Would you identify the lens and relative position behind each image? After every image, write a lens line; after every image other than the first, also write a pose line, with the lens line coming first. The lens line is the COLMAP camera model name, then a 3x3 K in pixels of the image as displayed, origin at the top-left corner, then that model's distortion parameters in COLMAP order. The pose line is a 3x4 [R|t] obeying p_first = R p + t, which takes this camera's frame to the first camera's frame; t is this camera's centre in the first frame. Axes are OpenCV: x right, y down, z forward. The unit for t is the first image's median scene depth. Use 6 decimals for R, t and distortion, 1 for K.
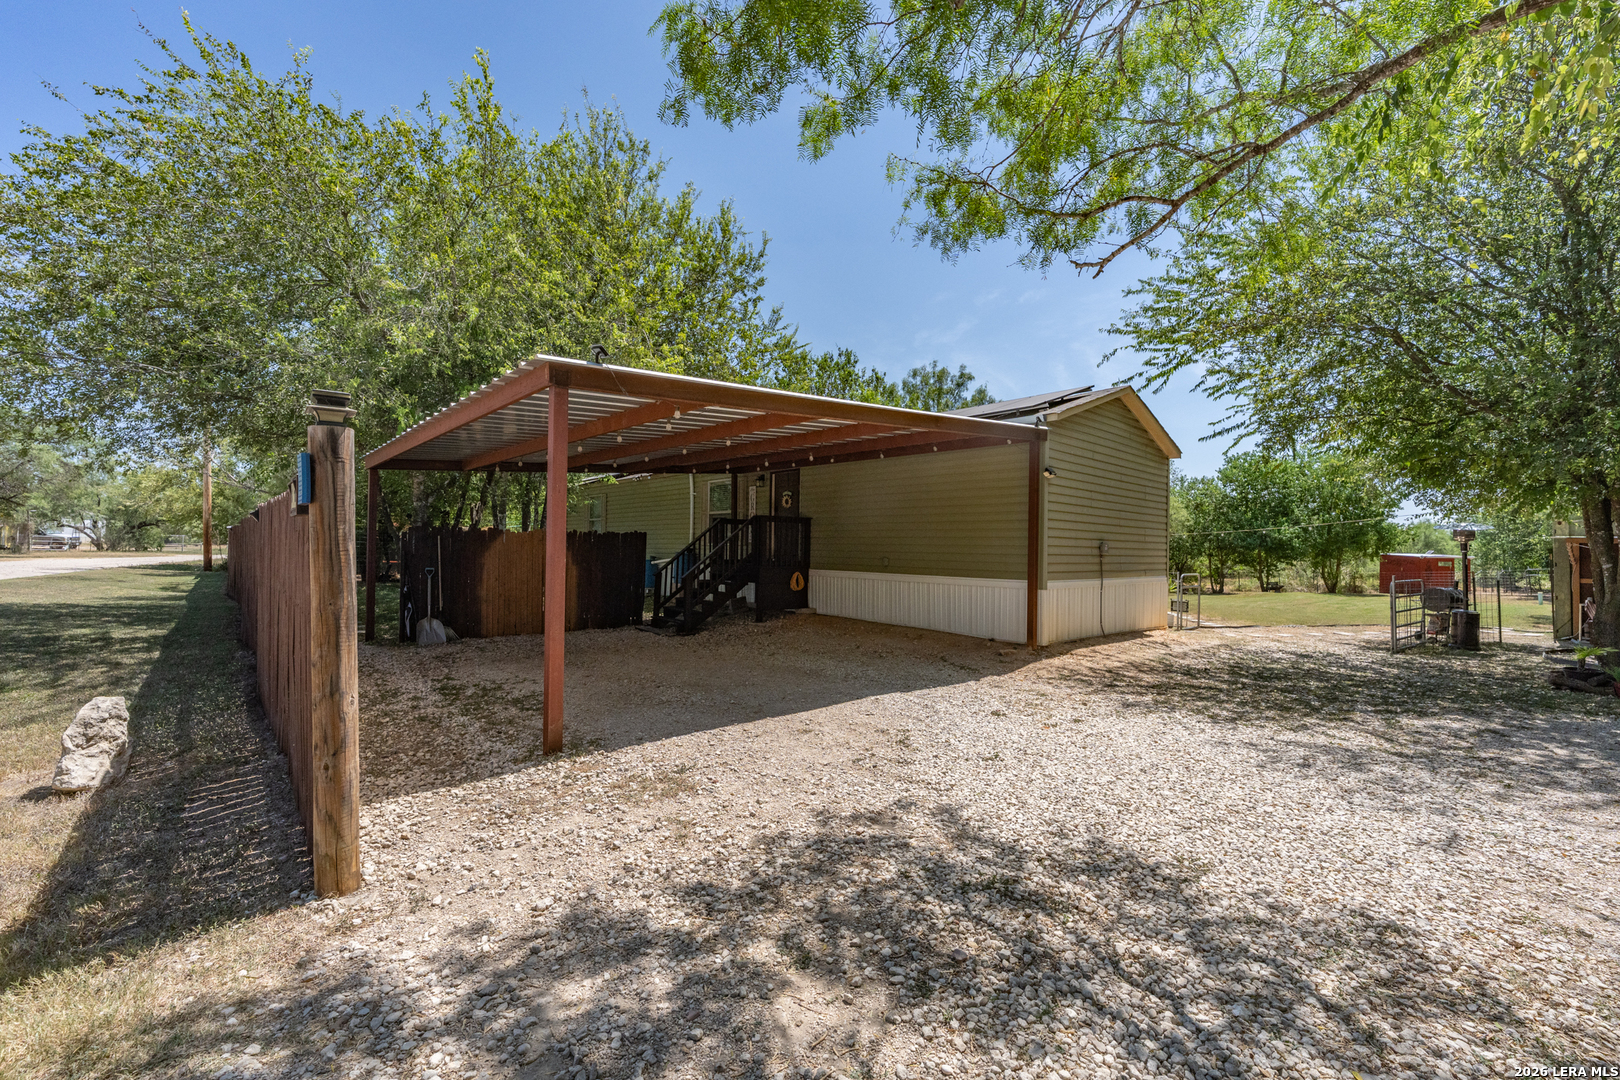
lens RADIAL K [[651.7, 0, 815.5], [0, 651.7, 548.6], [0, 0, 1]] dist [0.000010, -0.000035]
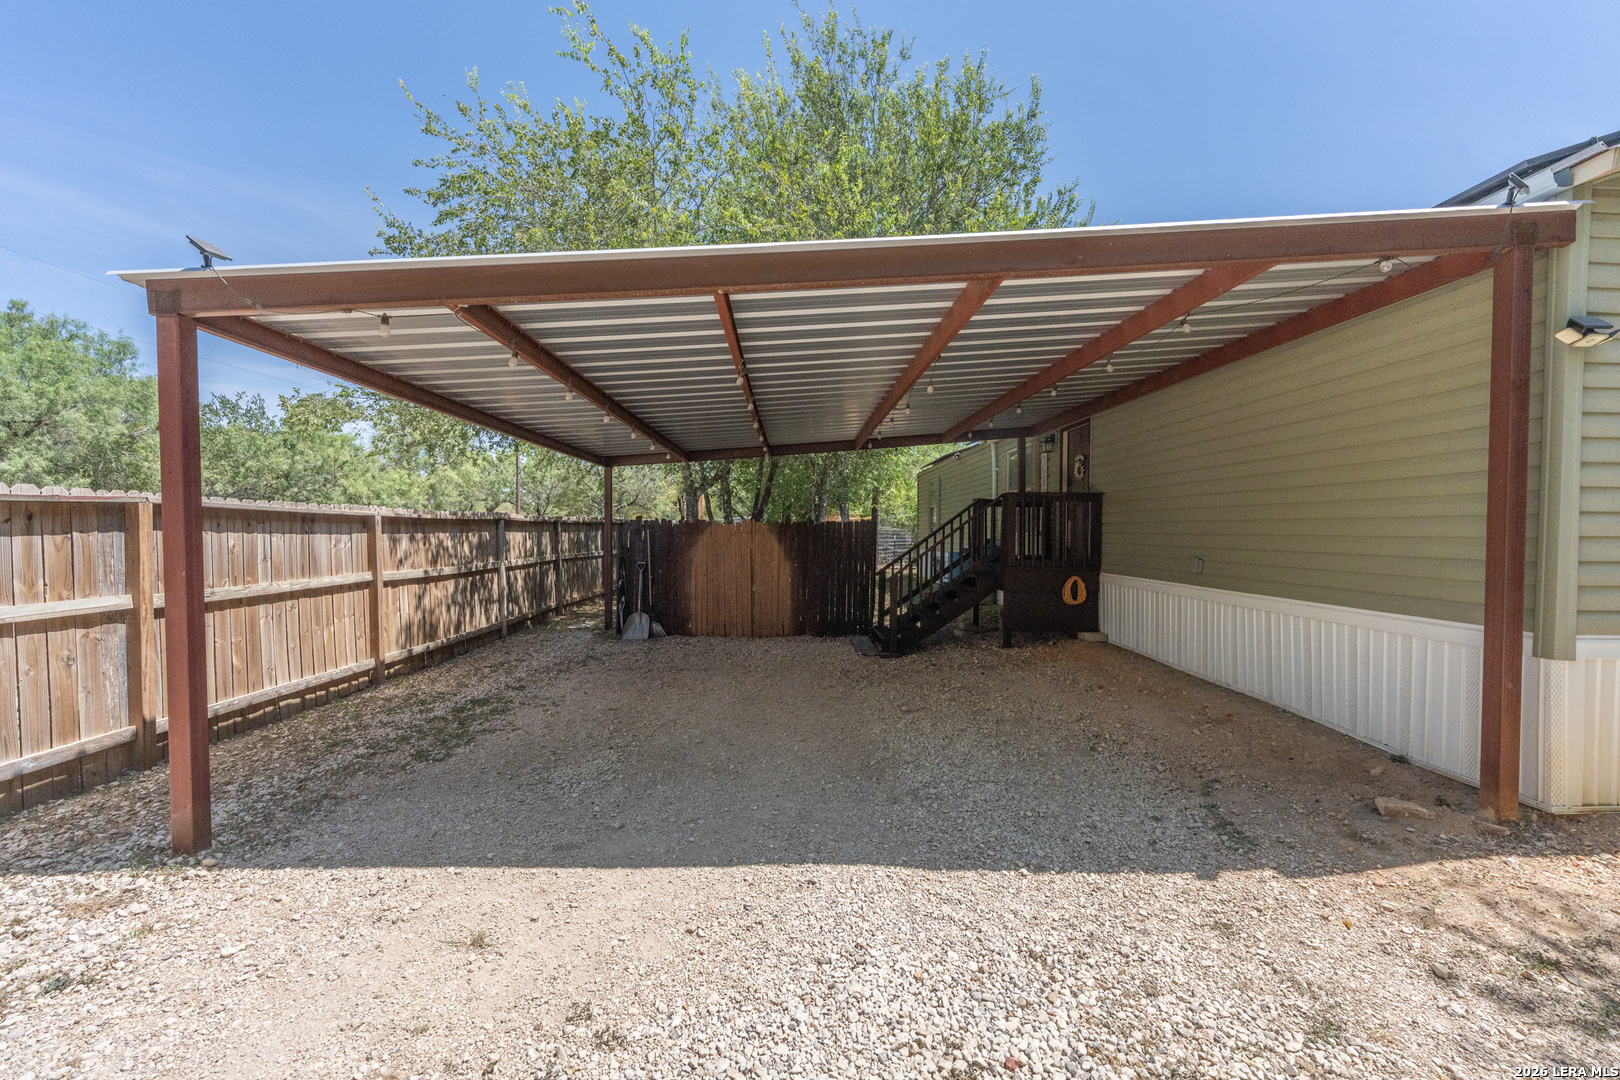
lens RADIAL K [[651.7, 0, 816.6], [0, 651.7, 542.6], [0, 0, 1]] dist [0.000010, -0.000035]
pose [[0.758449, 0.000143, -0.651732, 0.241692], [0.005259, 0.999966, 0.006340, -0.003973], [0.651711, -0.008236, 0.758423, 0.402061]]
